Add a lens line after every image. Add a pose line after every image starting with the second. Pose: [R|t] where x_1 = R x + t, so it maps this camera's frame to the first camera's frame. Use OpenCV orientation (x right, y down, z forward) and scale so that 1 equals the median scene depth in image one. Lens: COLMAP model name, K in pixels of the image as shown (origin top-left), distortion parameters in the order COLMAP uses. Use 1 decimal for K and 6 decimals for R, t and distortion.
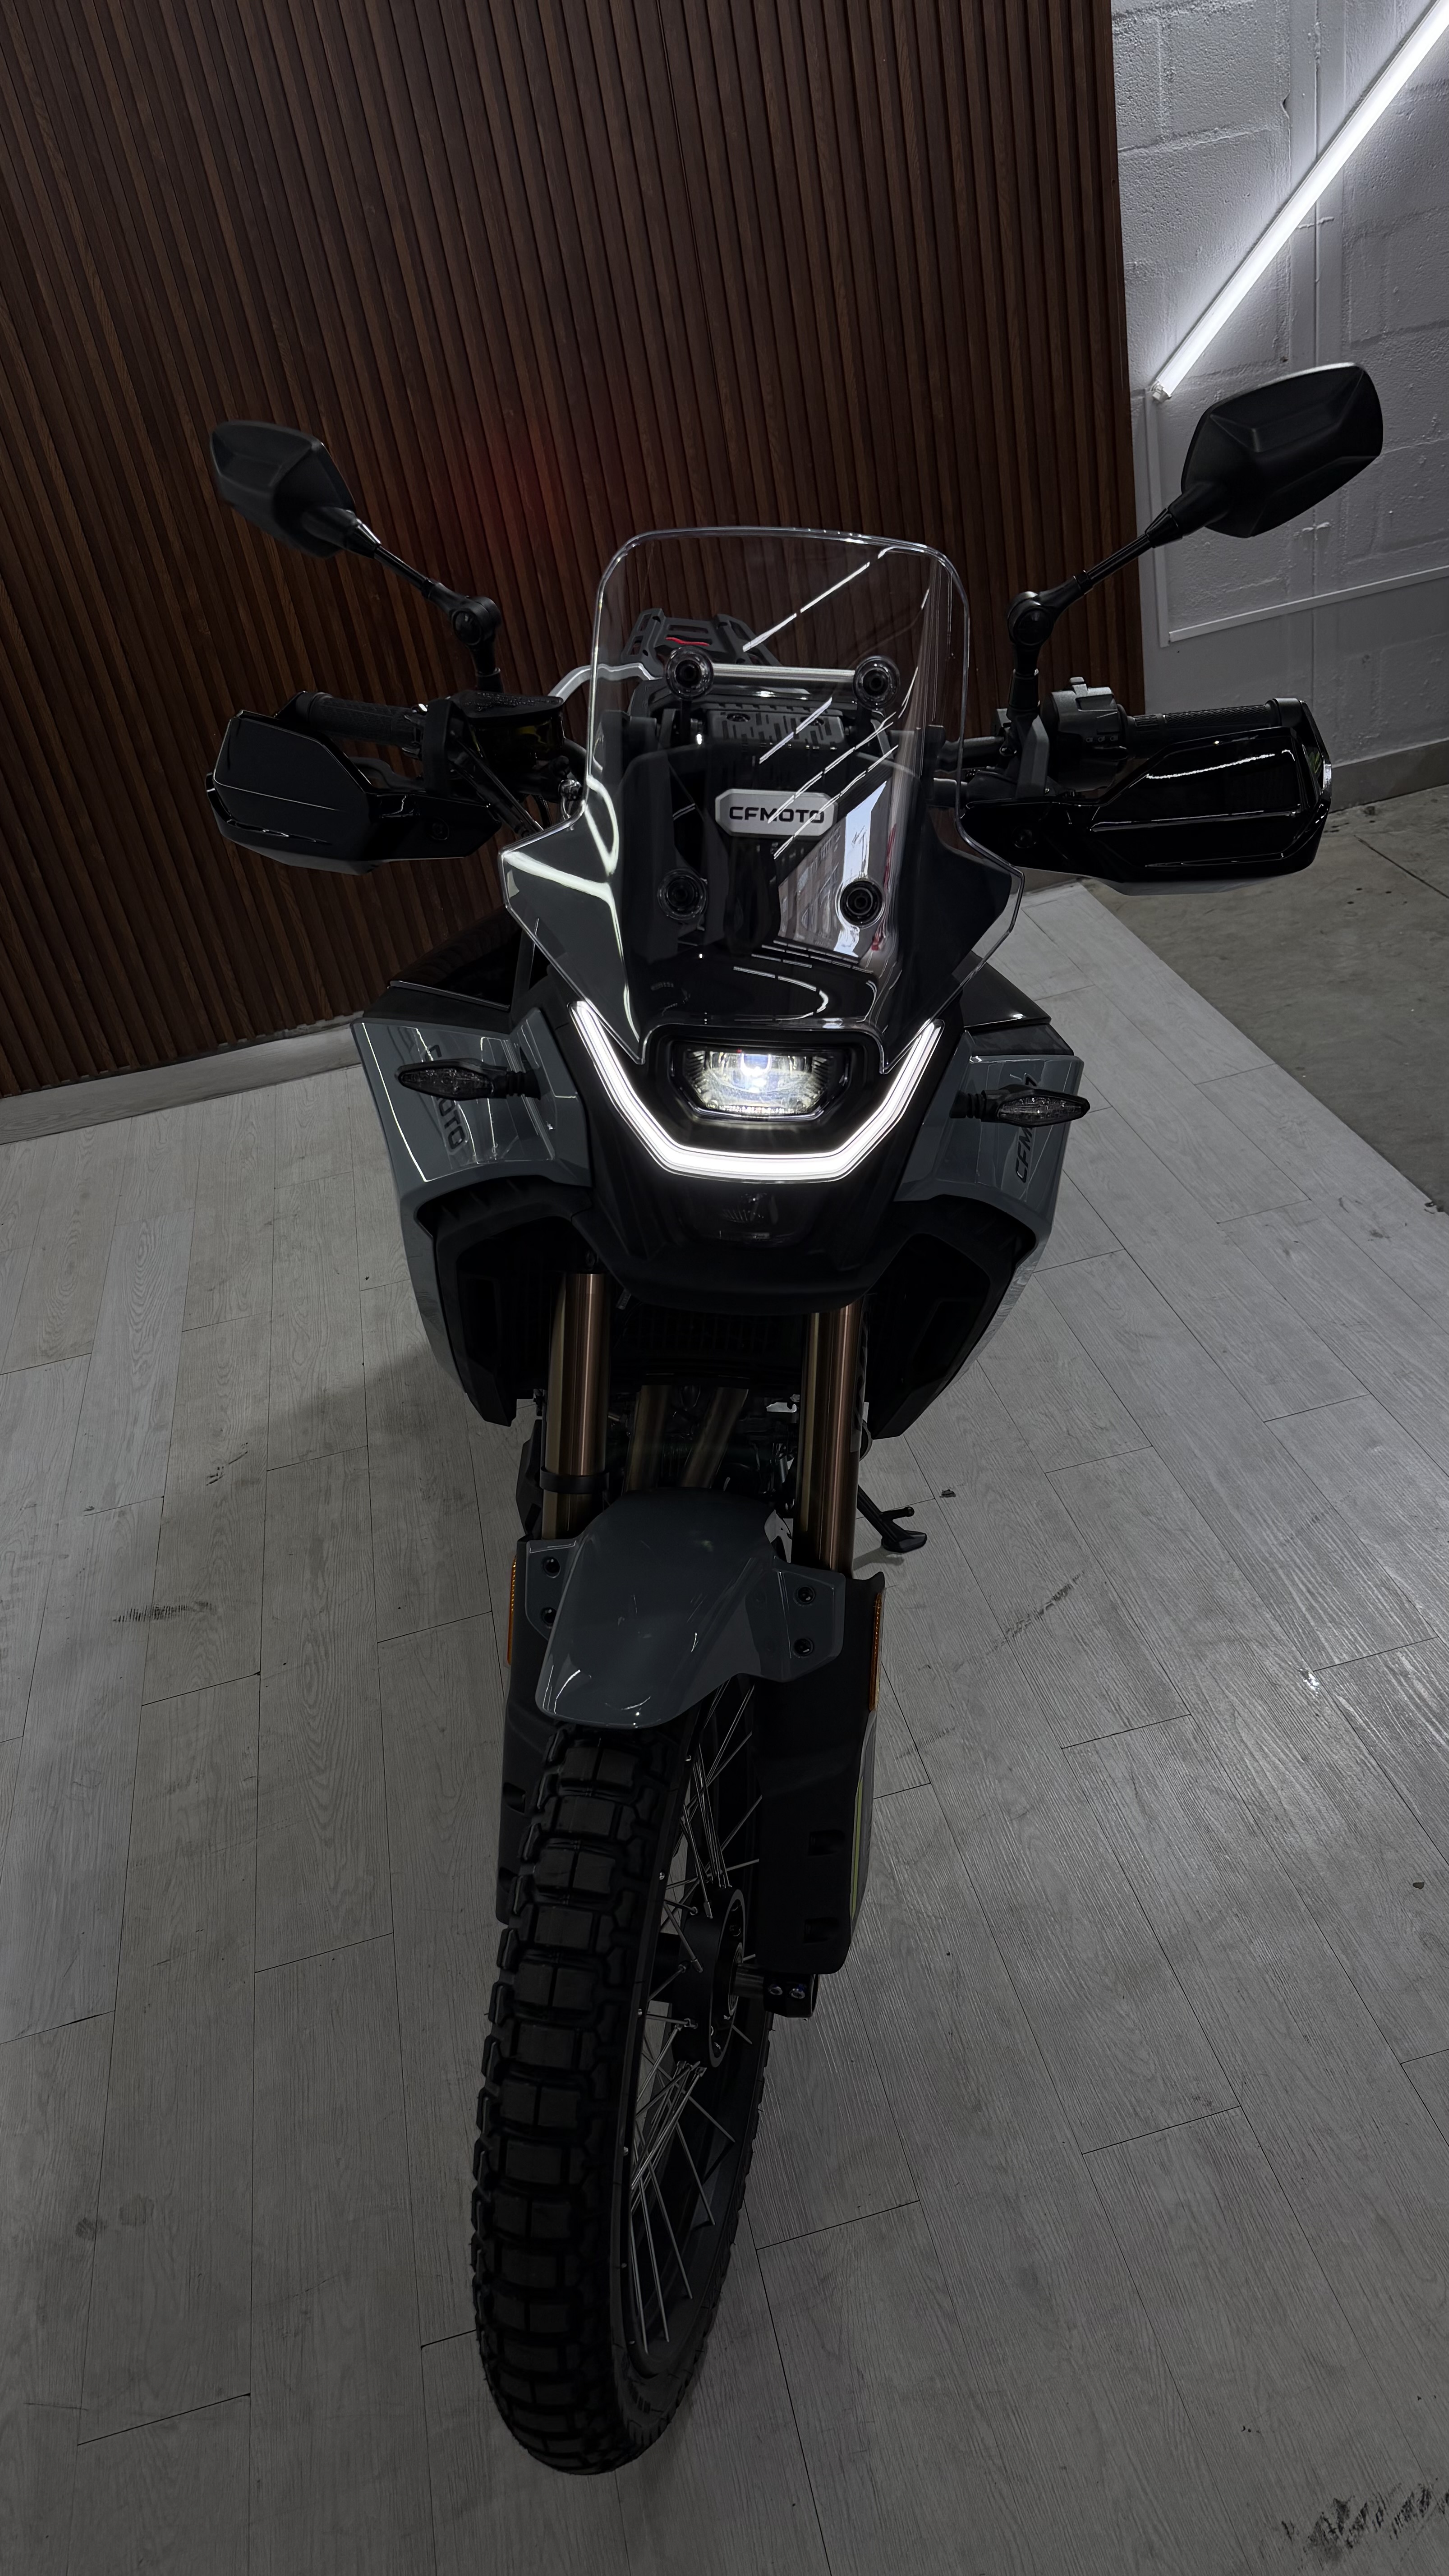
lens RADIAL K [[1829.6, 0, 724.5], [0, 1829.6, 1288.0], [0, 0, 1]] dist [-0.006059, 0.008251]
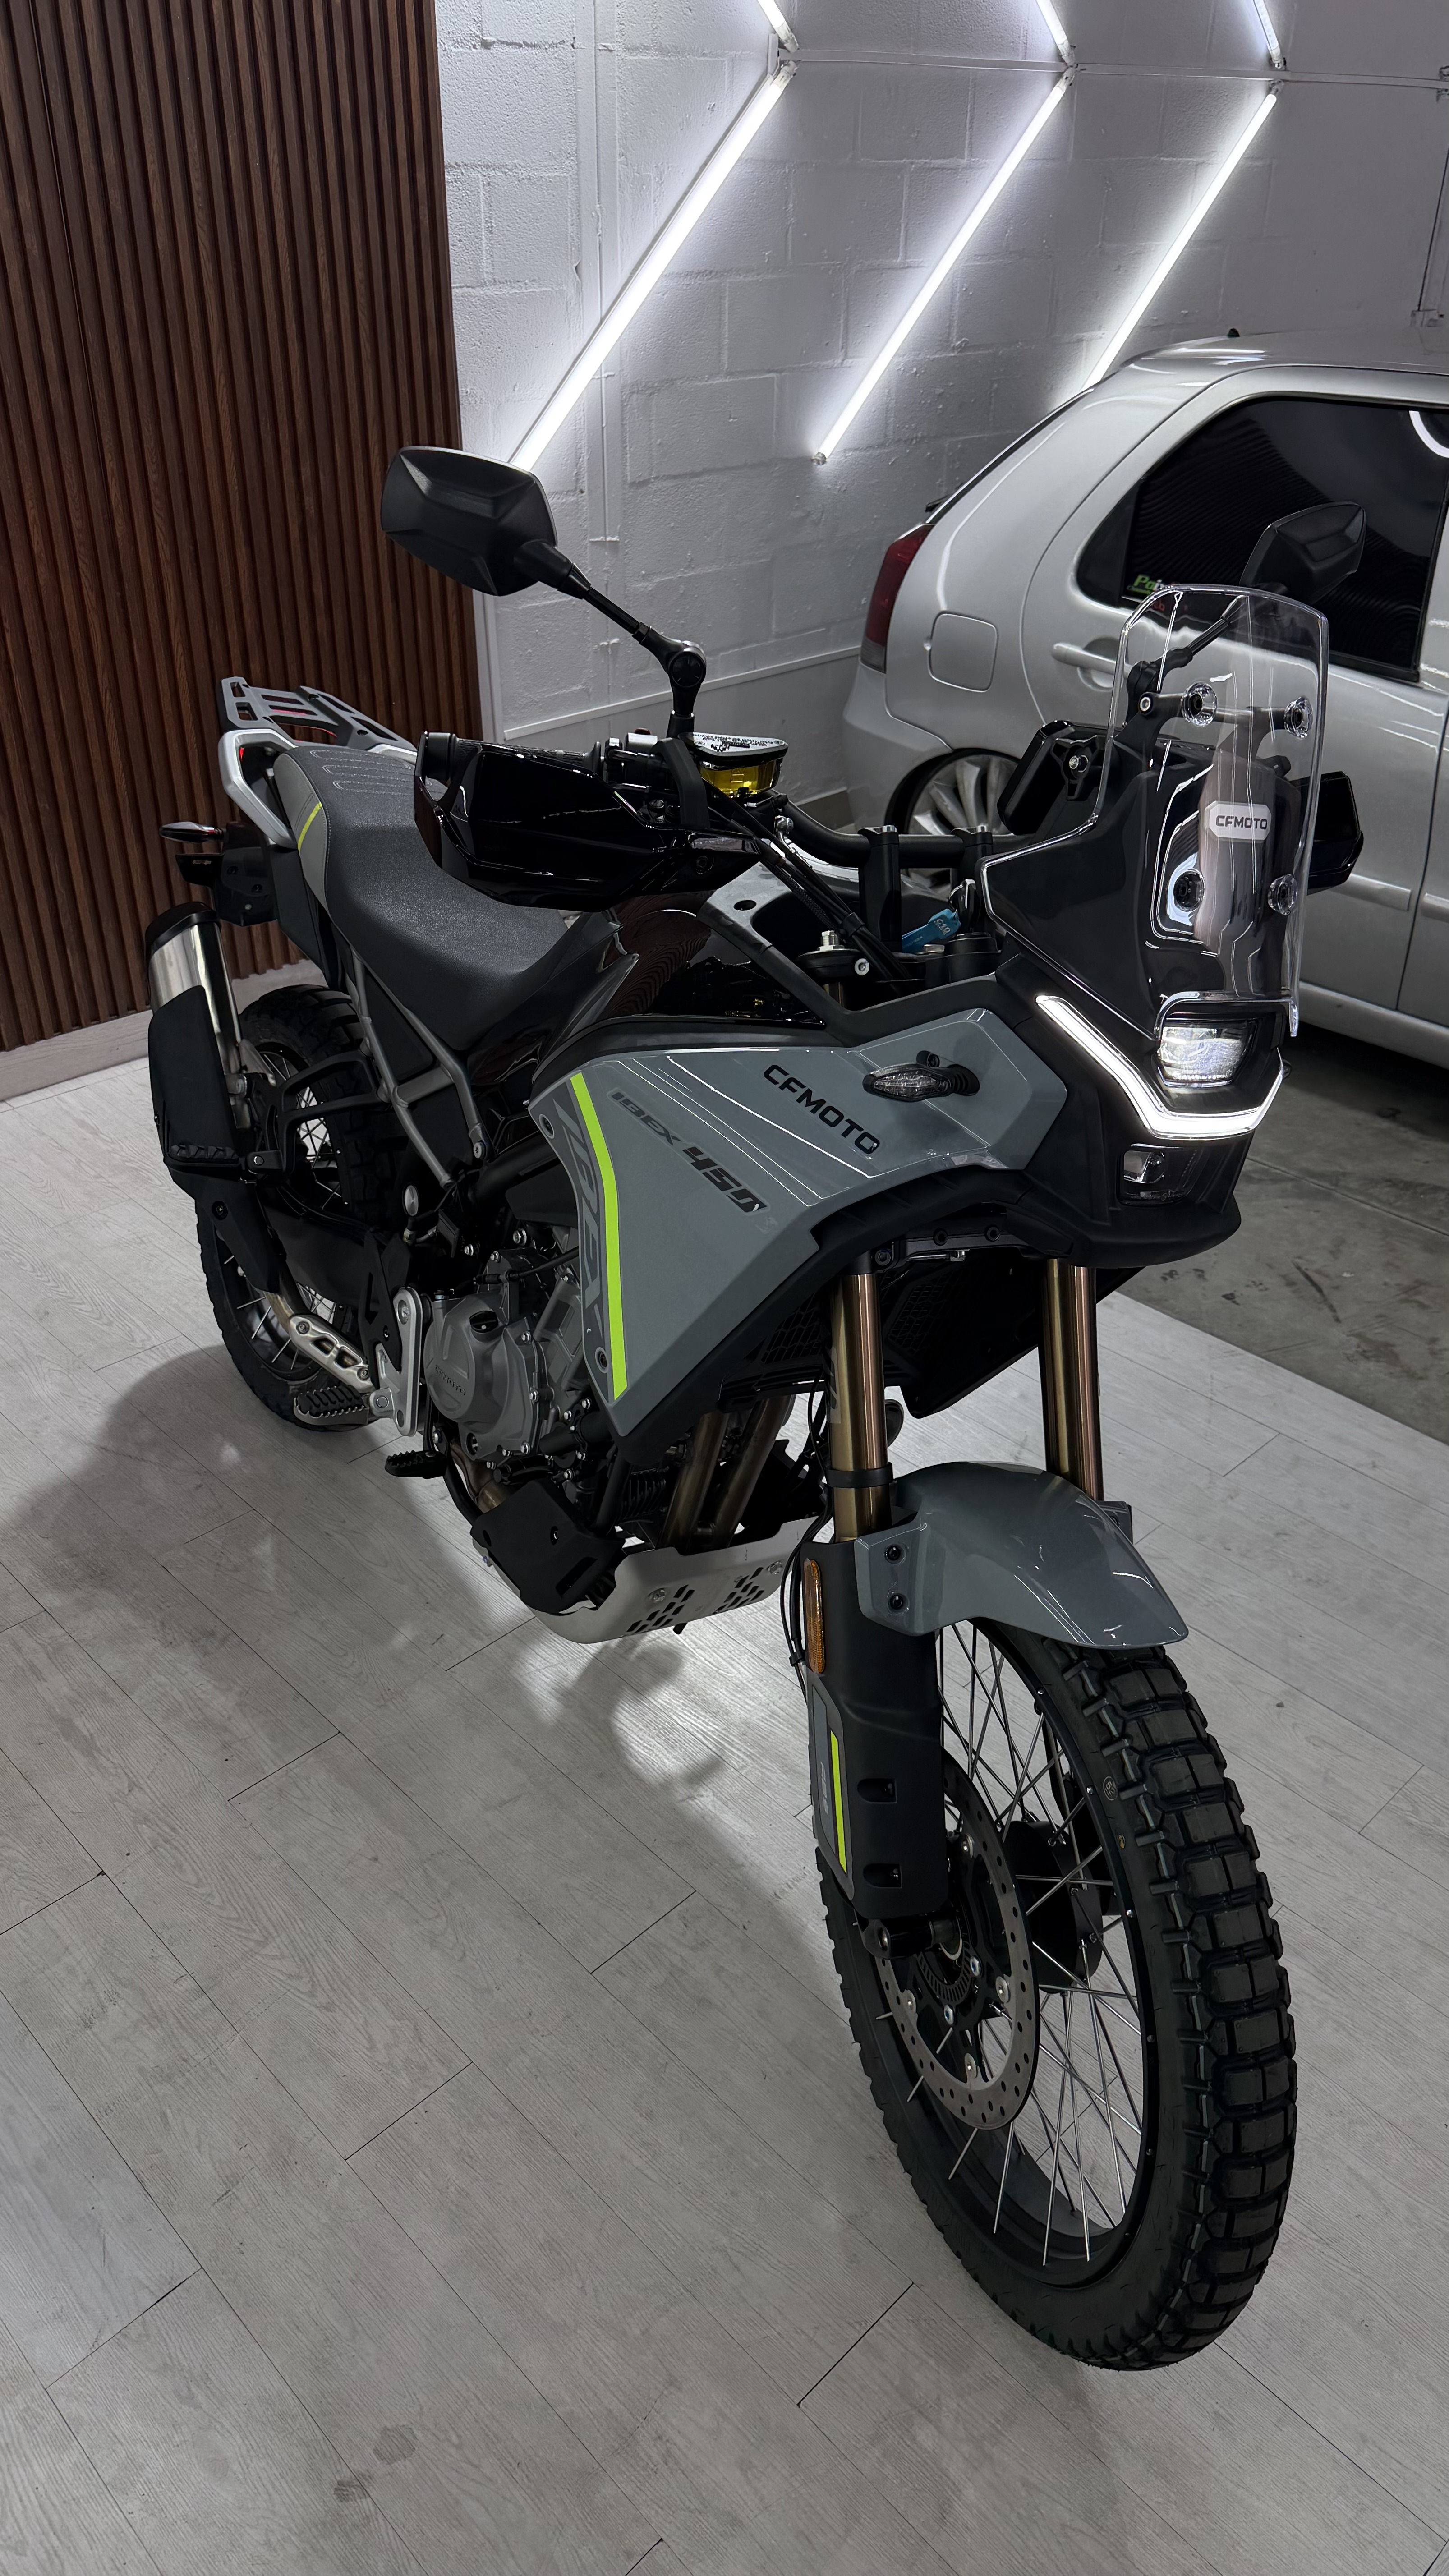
lens RADIAL K [[1829.6, 0, 724.5], [0, 1829.6, 1288.0], [0, 0, 1]] dist [-0.006059, 0.008251]
pose [[0.833574, -0.131514, 0.536525, -0.313031], [0.164048, 0.986366, -0.013093, -0.000694], [-0.527487, 0.098930, 0.843783, 0.067500]]
